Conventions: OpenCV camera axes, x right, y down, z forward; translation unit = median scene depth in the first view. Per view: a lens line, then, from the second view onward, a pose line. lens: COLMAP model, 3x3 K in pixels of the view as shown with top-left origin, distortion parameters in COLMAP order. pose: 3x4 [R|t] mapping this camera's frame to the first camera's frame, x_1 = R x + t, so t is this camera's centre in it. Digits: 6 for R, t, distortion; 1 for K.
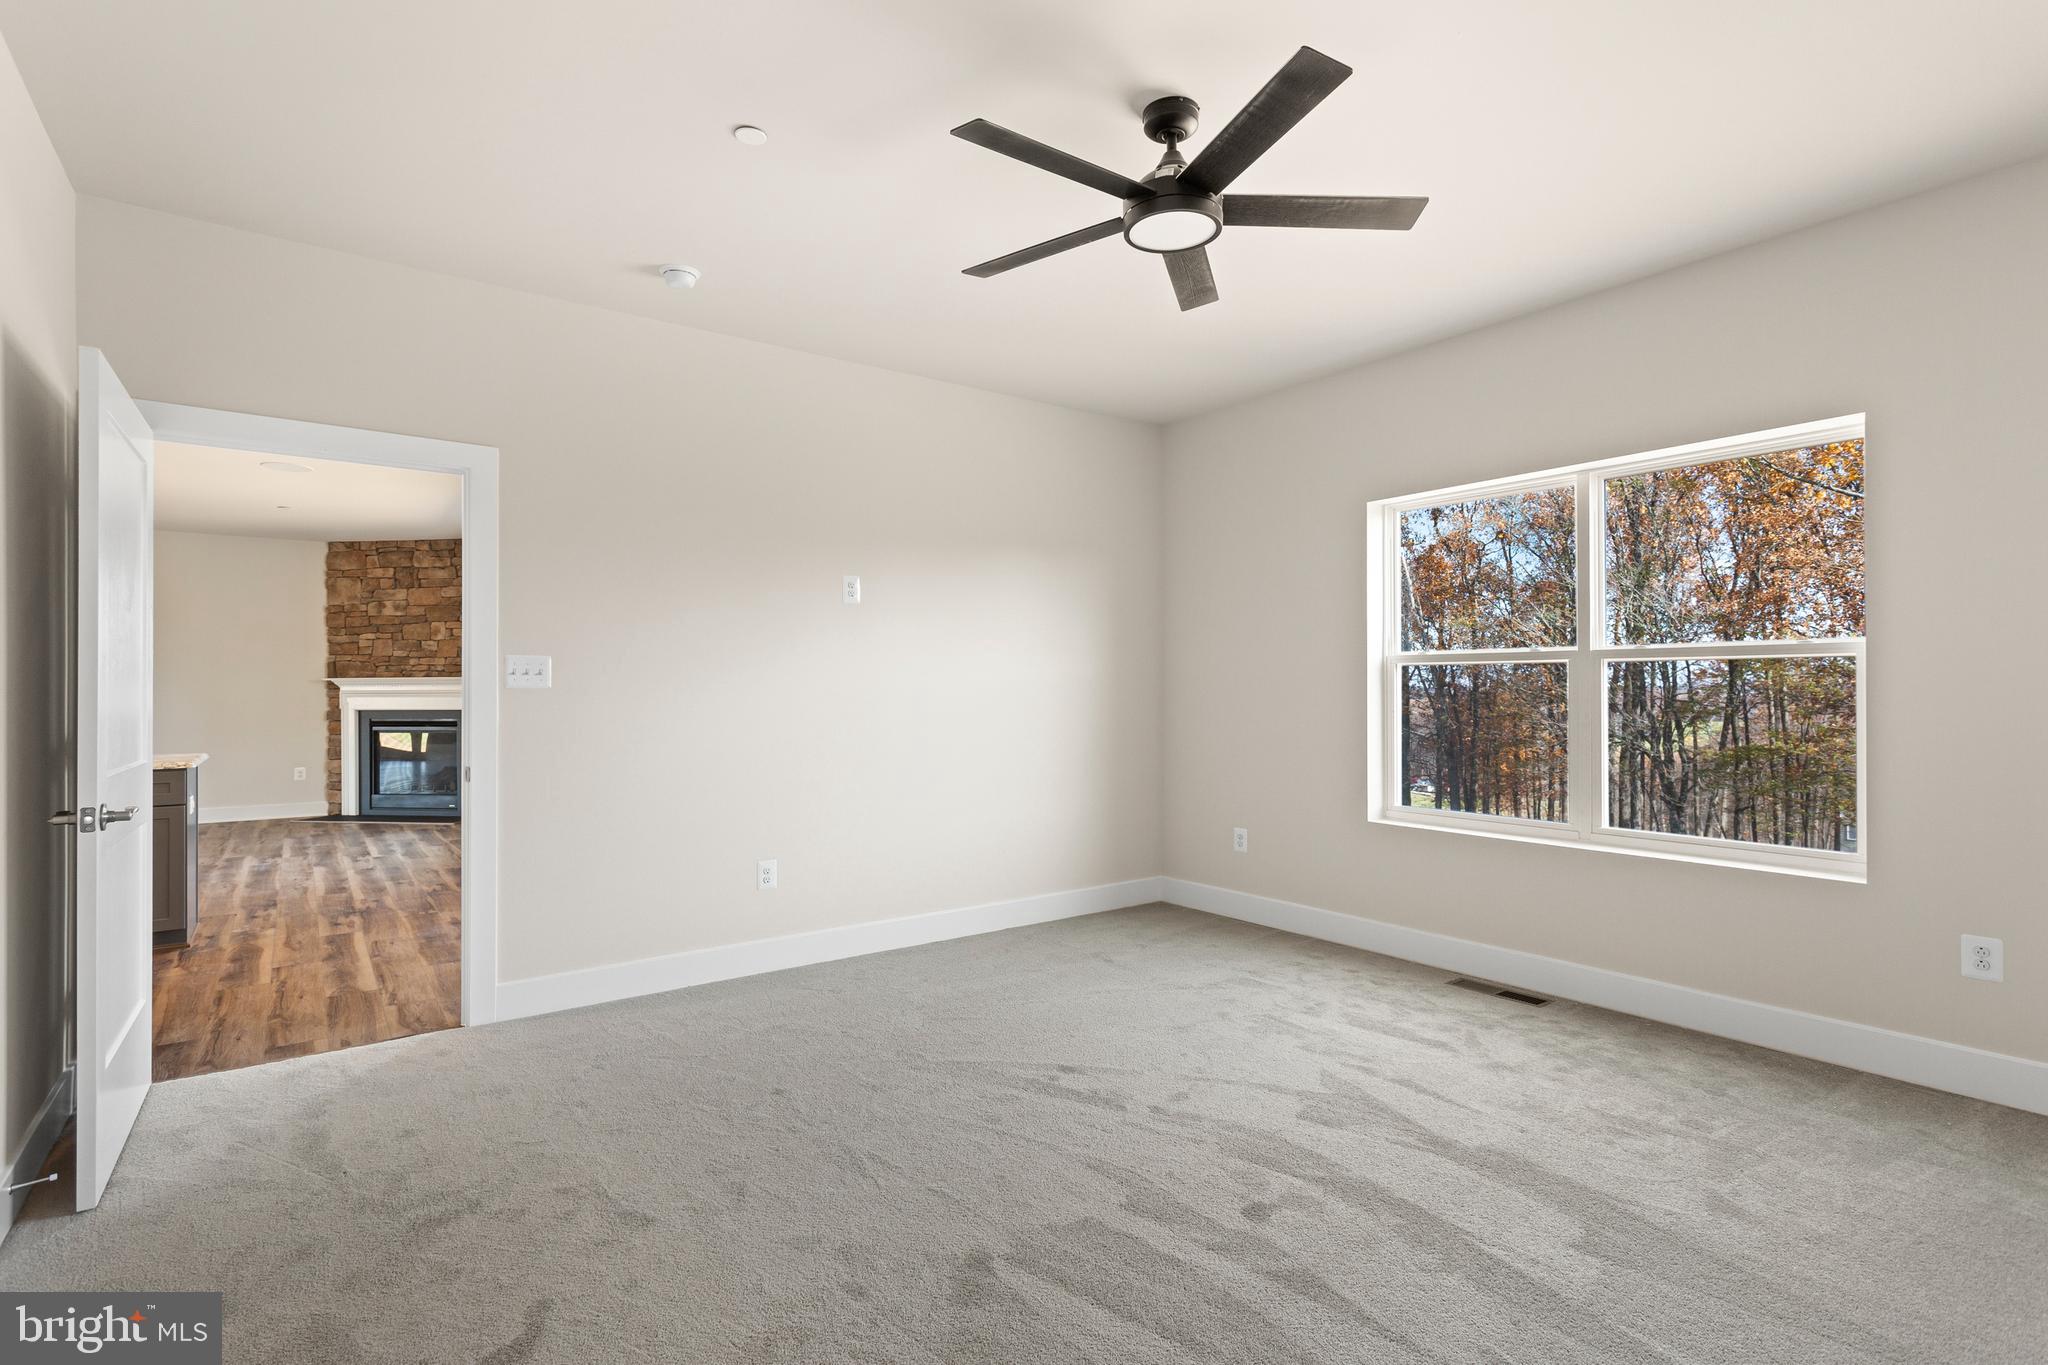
lens RADIAL K [[994.8, 0, 980.4], [0, 994.8, 688.1], [0, 0, 1]] dist [0.035268, 0.000489]
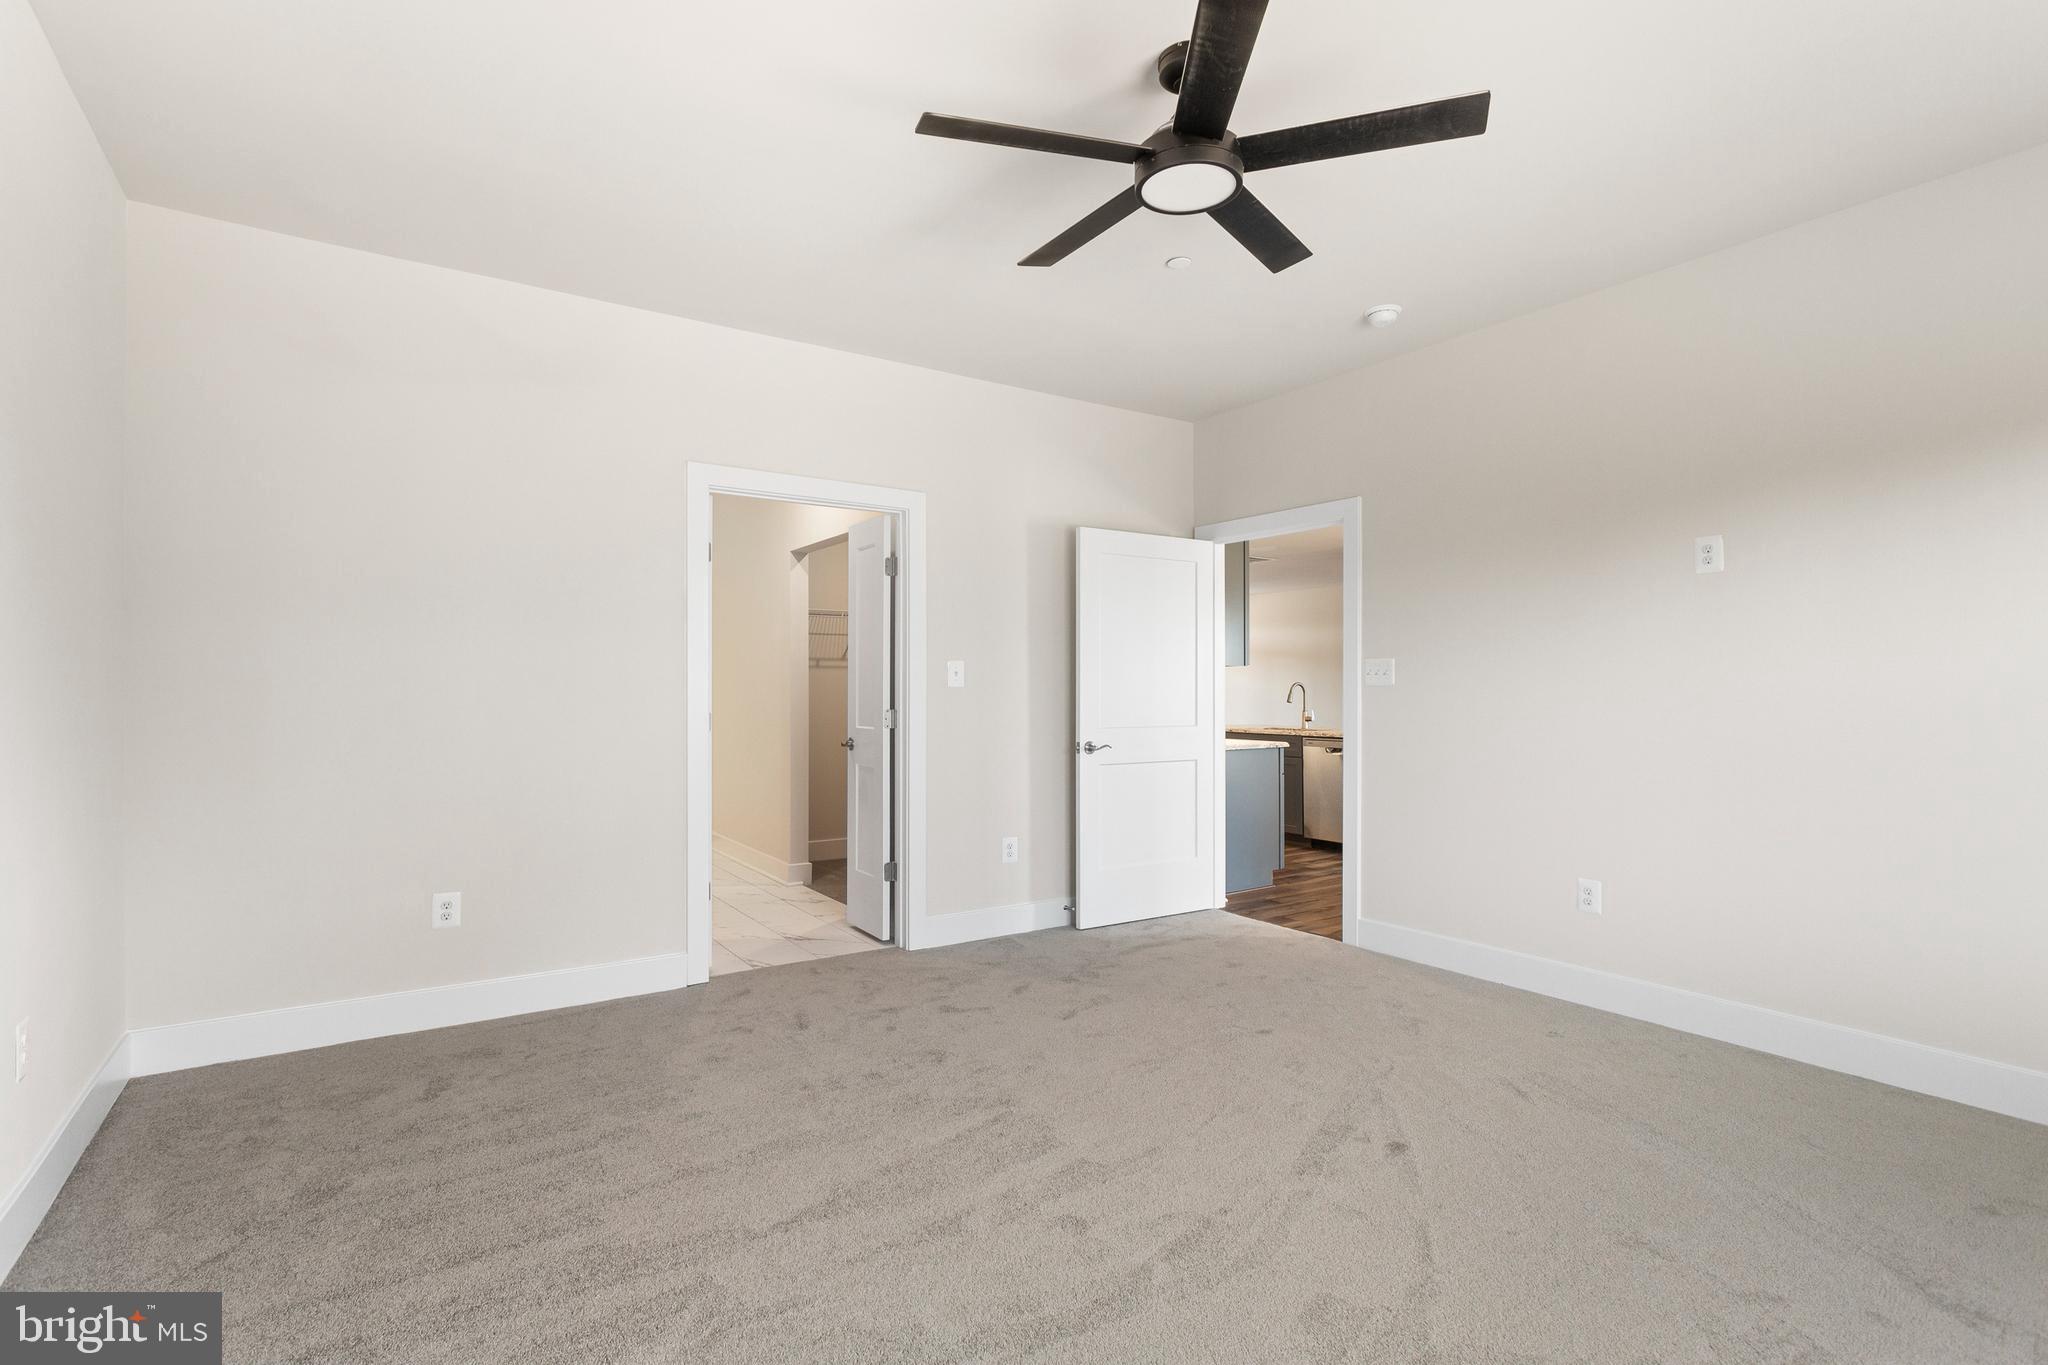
lens RADIAL K [[996.4, 0, 1059.4], [0, 996.4, 681.0], [0, 0, 1]] dist [0.000408, 0.000229]
pose [[-0.005289, -0.005403, -0.999971, 0.910438], [0.002797, 0.999981, -0.005418, 0.000516], [0.999982, -0.002825, -0.005273, 0.727328]]
